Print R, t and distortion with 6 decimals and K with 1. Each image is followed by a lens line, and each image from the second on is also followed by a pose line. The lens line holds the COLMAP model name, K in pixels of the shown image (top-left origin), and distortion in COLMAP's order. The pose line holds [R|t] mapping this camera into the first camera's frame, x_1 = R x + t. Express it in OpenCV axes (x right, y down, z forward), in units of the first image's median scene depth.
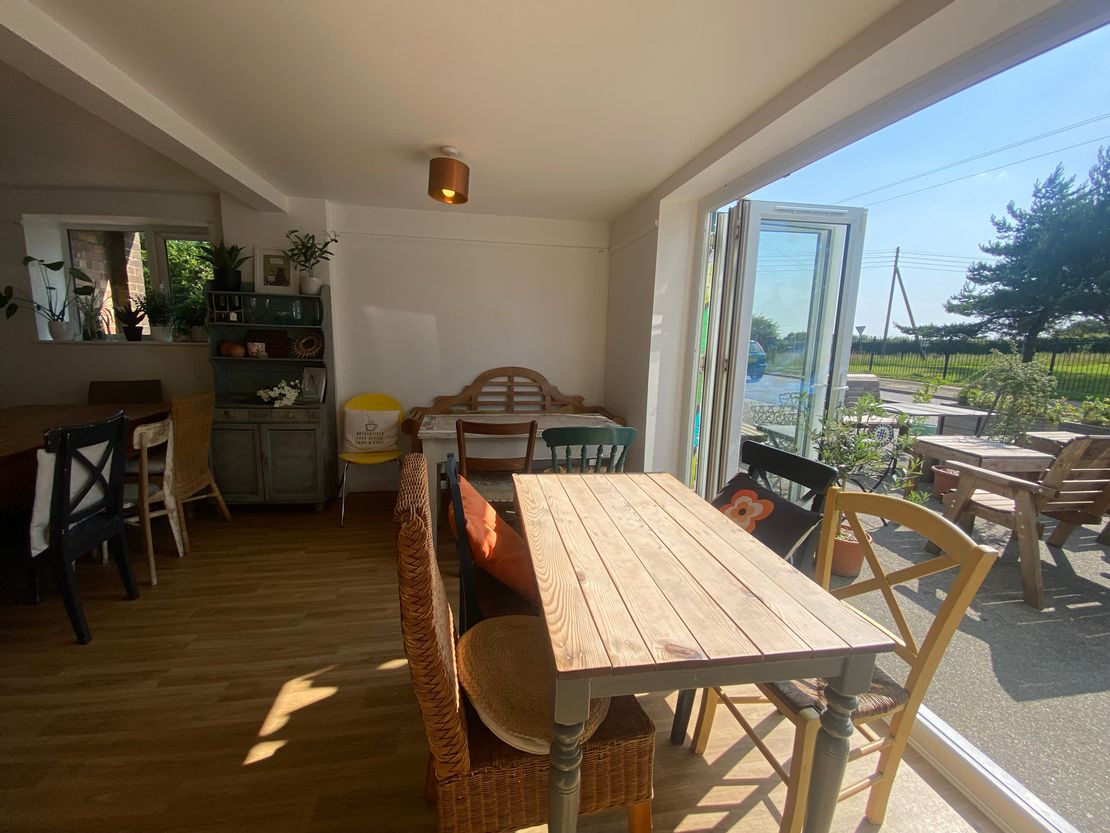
lens RADIAL K [[453.1, 0, 555.0], [0, 453.1, 416.5], [0, 0, 1]] dist [0.020852, -0.021529]
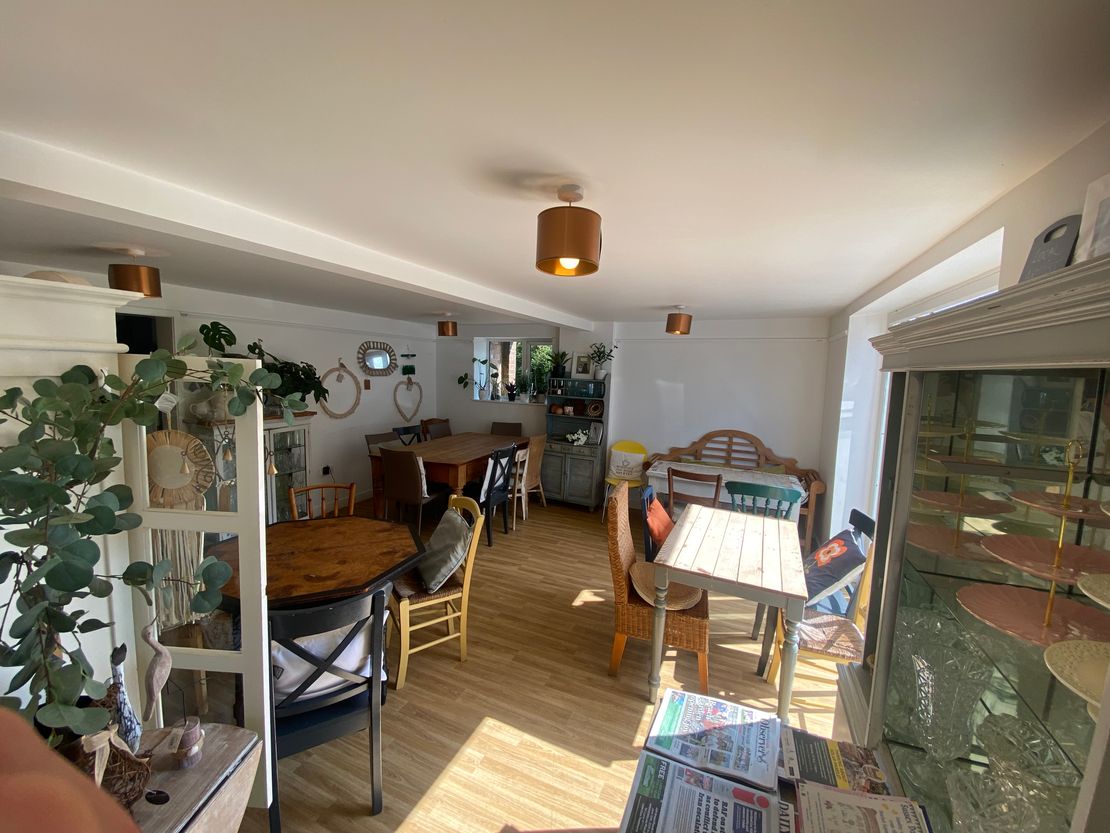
lens RADIAL K [[446.8, 0, 537.5], [0, 446.8, 414.5], [0, 0, 1]] dist [0.018884, -0.020158]
pose [[0.807312, 0.058098, -0.587258, 0.249455], [-0.107392, 0.992989, -0.049396, -0.037198], [0.580271, 0.102945, 0.807891, -0.442838]]
